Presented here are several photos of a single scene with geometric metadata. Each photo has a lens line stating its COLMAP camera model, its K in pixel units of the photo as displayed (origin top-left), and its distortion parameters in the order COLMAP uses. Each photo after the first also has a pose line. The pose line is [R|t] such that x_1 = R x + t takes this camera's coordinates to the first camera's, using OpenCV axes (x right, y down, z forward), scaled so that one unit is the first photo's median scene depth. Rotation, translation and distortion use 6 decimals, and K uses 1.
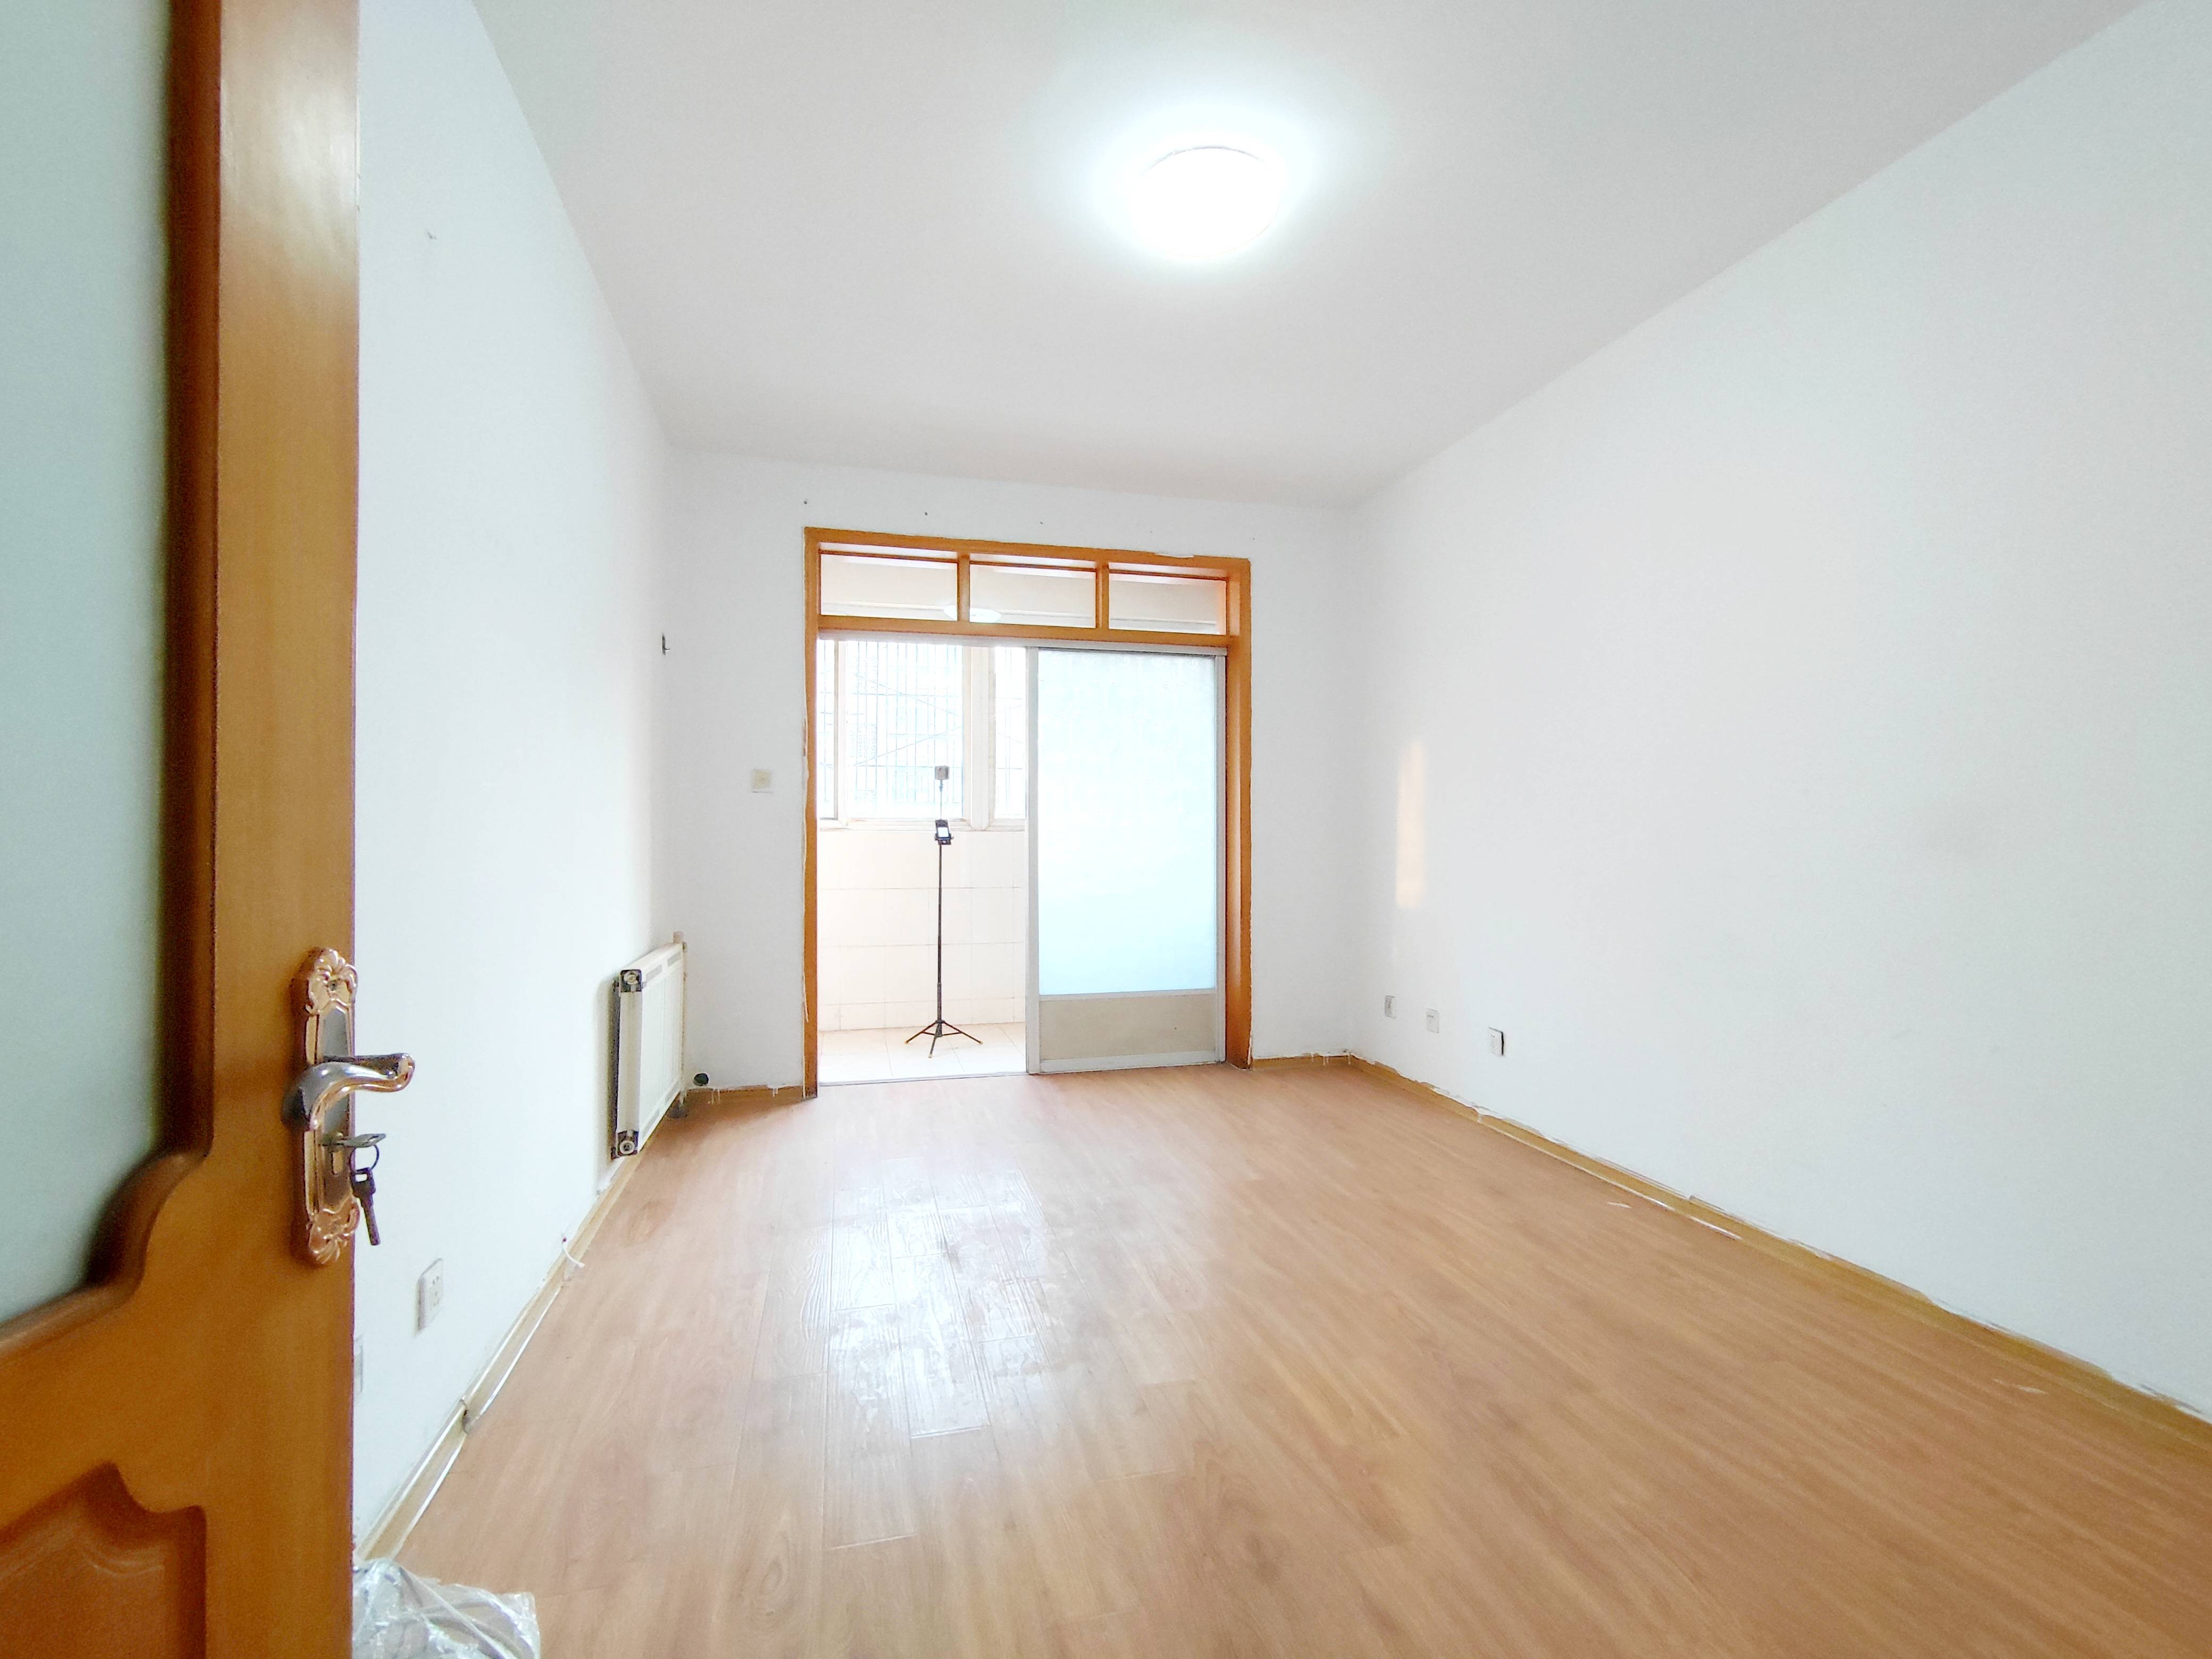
lens RADIAL K [[1040.9, 0, 1106.0], [0, 1040.9, 829.5], [0, 0, 1]] dist [0.000789, 0.000082]
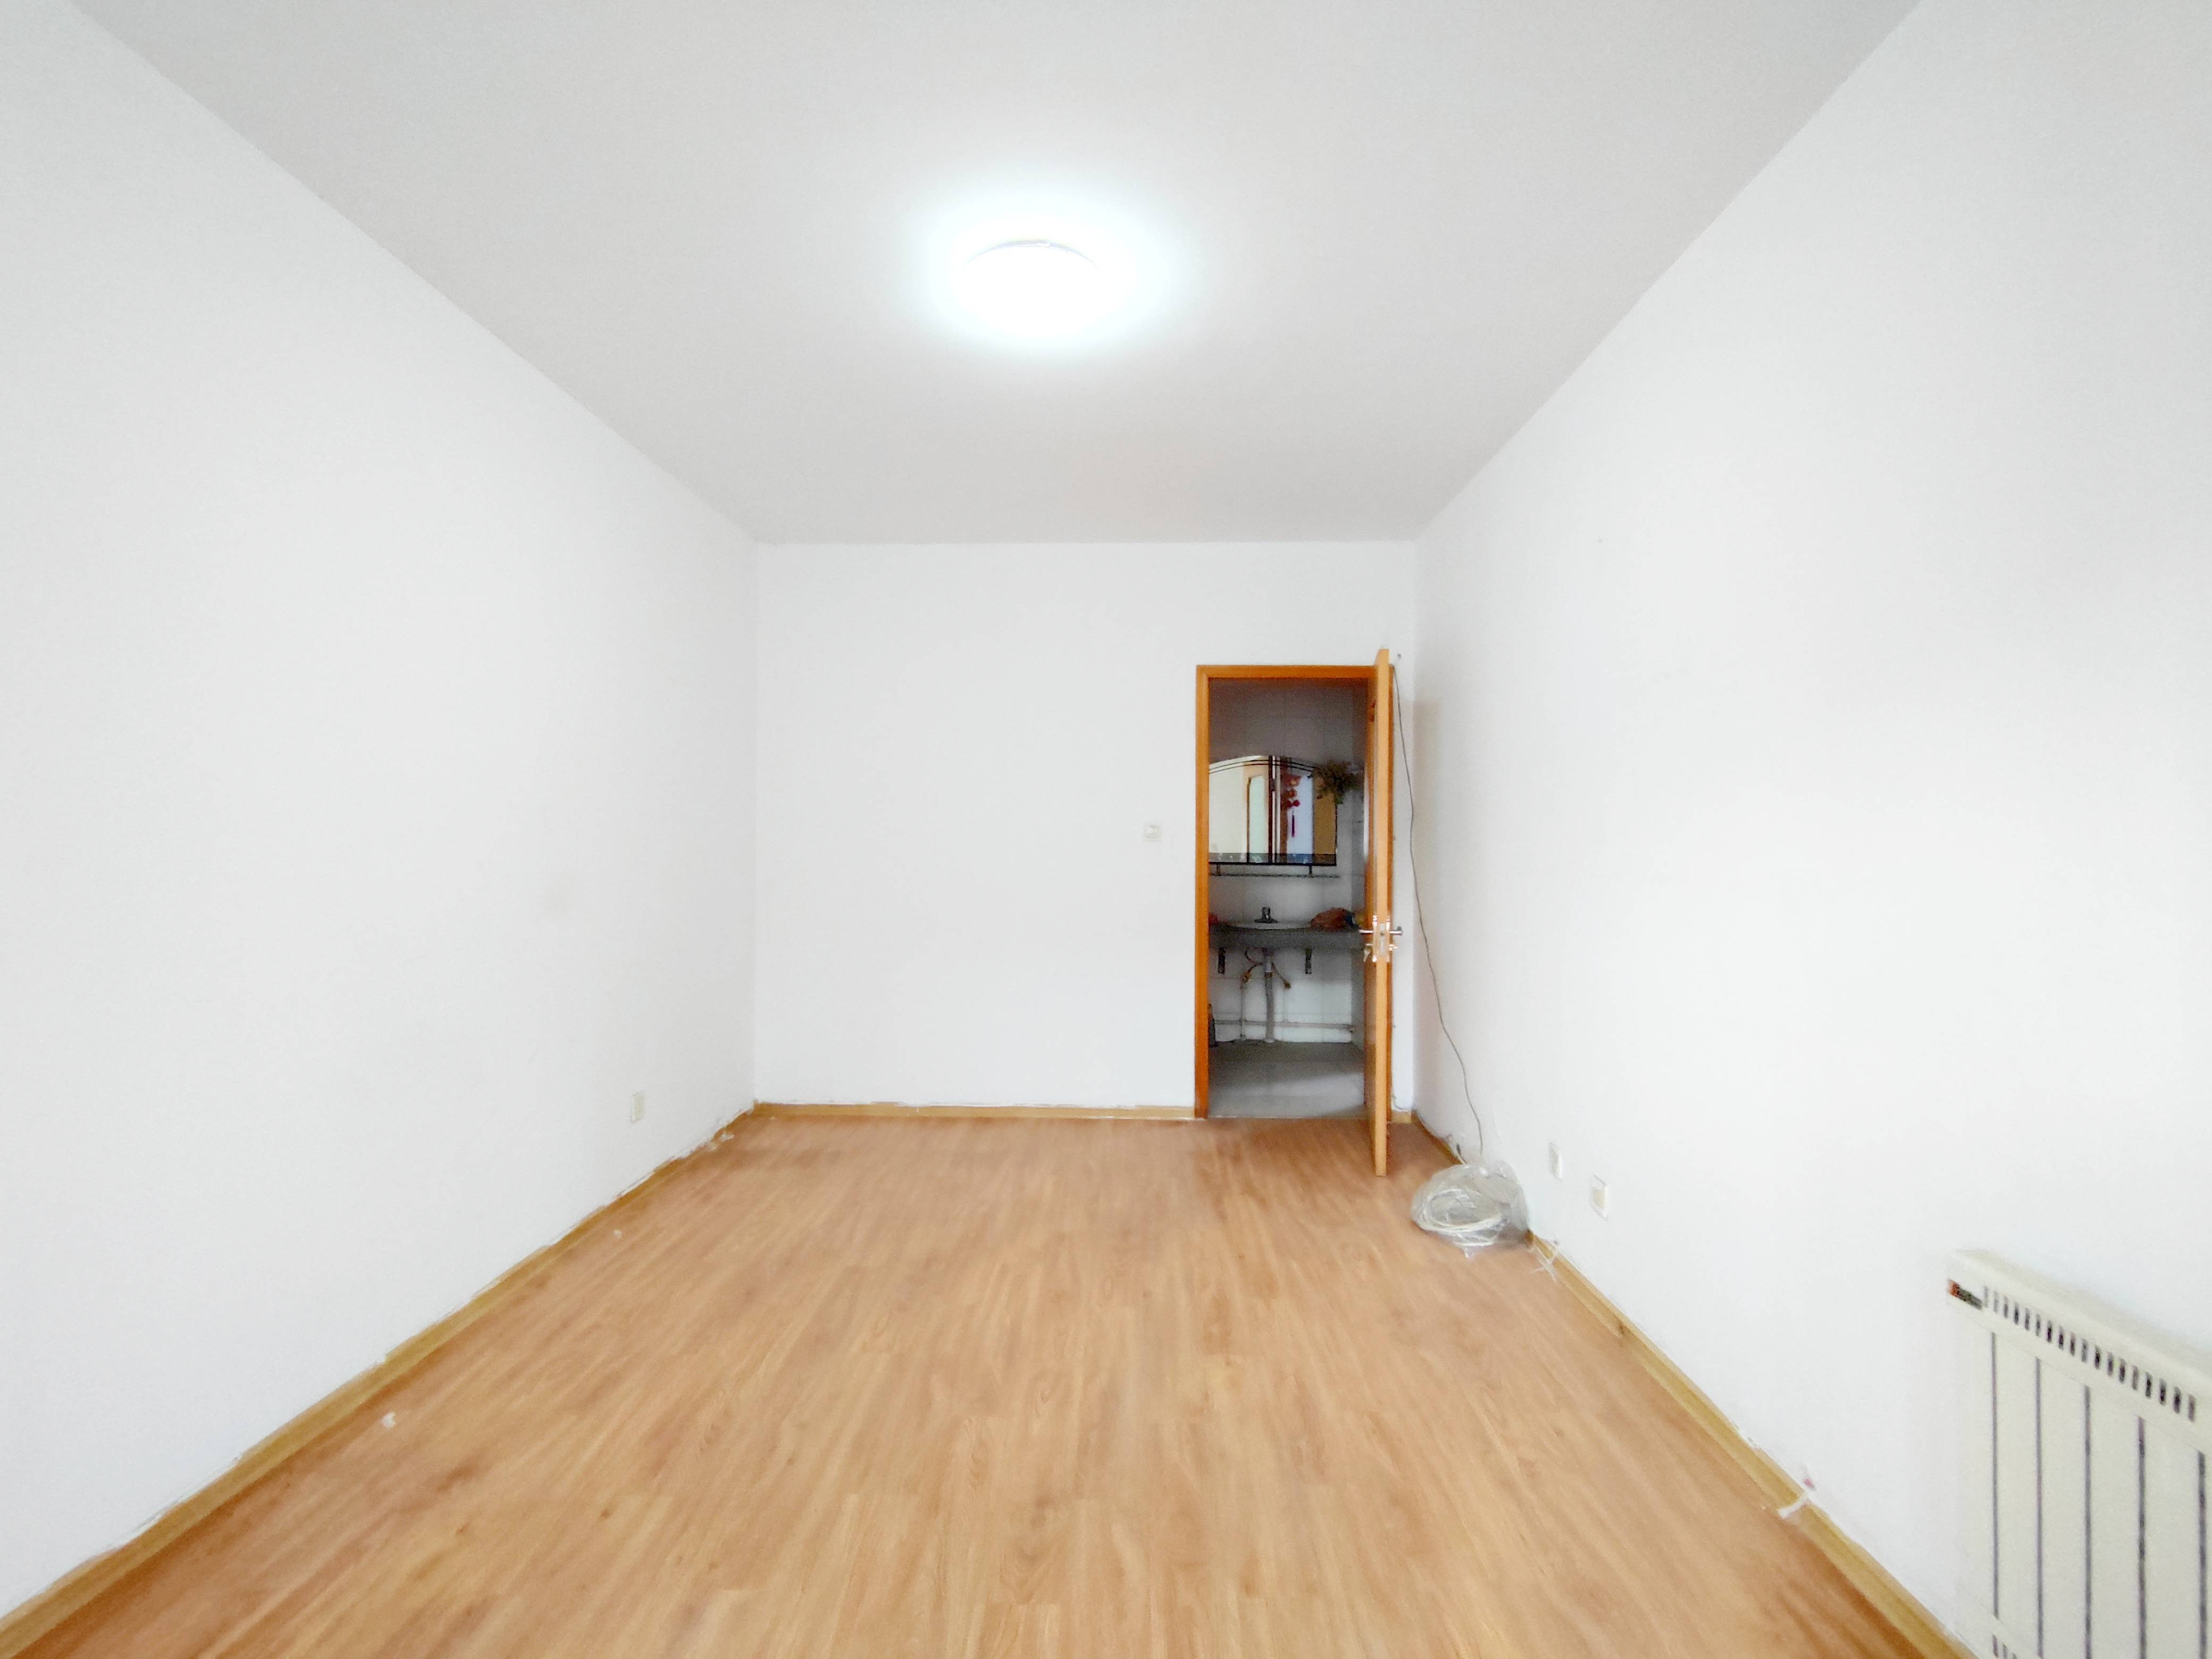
lens RADIAL K [[1040.9, 0, 1106.0], [0, 1040.9, 829.5], [0, 0, 1]] dist [0.000789, 0.000082]
pose [[-0.962739, -0.003286, 0.270412, -0.251795], [-0.006690, 0.999910, -0.011665, -0.070648], [-0.270349, -0.013039, -0.962674, 2.000434]]
